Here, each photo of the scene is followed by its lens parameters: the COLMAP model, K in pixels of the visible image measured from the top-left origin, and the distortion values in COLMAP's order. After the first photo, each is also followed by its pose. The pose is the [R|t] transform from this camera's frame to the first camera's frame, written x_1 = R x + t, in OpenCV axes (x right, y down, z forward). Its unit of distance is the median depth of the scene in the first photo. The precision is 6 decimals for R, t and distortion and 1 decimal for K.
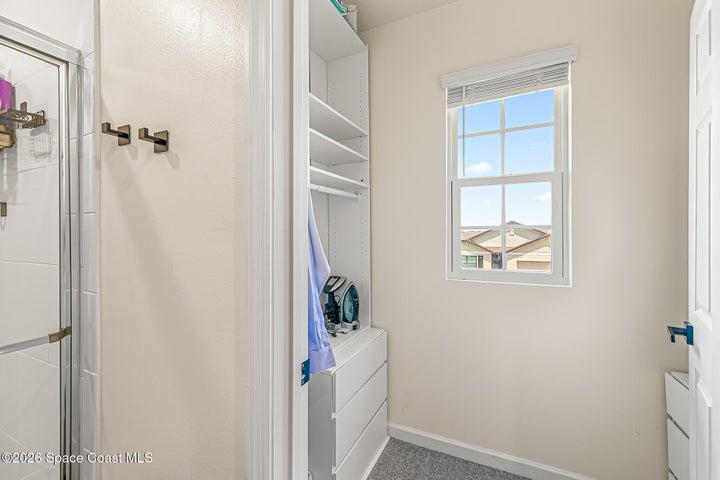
lens RADIAL K [[281.3, 0, 352.8], [0, 281.3, 235.5], [0, 0, 1]] dist [0.019996, 0.000267]
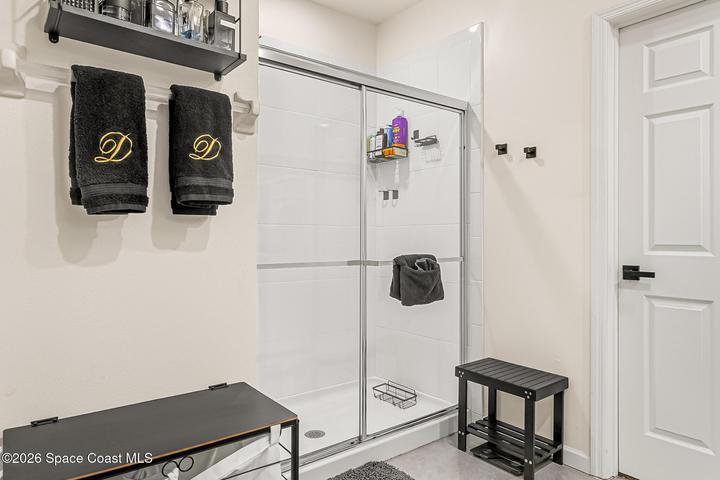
lens RADIAL K [[472.9, 0, 360.9], [0, 472.9, 237.3], [0, 0, 1]] dist [0.002530, 0.003597]
pose [[0.918150, 0.001698, -0.396230, -0.255427], [-0.005965, 0.999937, -0.009537, 0.148649], [0.396189, 0.011120, 0.918102, -1.277623]]
